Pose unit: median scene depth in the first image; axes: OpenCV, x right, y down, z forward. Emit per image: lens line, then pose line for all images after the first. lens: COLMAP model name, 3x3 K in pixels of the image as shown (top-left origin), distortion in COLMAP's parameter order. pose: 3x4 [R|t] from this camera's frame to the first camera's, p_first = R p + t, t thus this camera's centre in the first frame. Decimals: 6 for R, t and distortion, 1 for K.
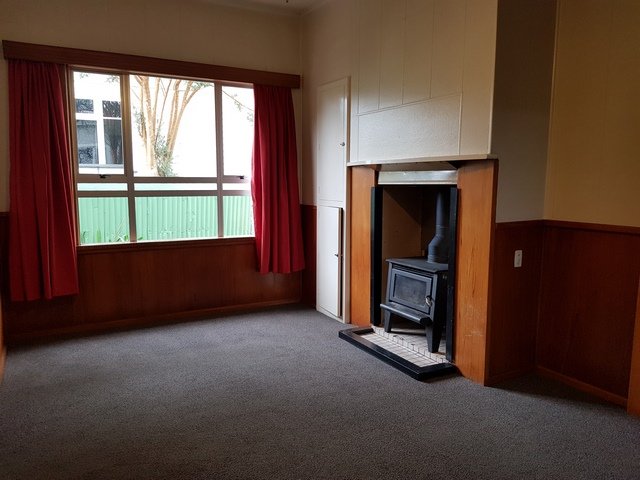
lens RADIAL K [[495.4, 0, 320.0], [0, 495.4, 240.0], [0, 0, 1]] dist [-0.000982, -0.000946]
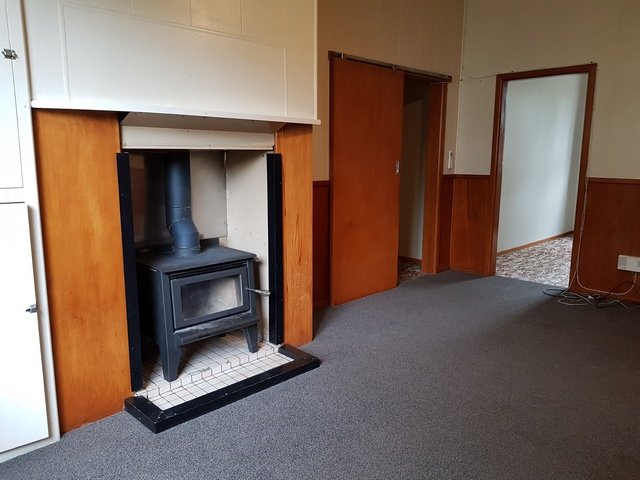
lens RADIAL K [[495.4, 0, 320.0], [0, 495.4, 240.0], [0, 0, 1]] dist [-0.000982, -0.000946]
pose [[-0.289594, -0.168755, 0.942156, -0.562583], [0.106501, 0.972541, 0.206933, -0.118913], [-0.951206, 0.160267, -0.263669, 1.082465]]
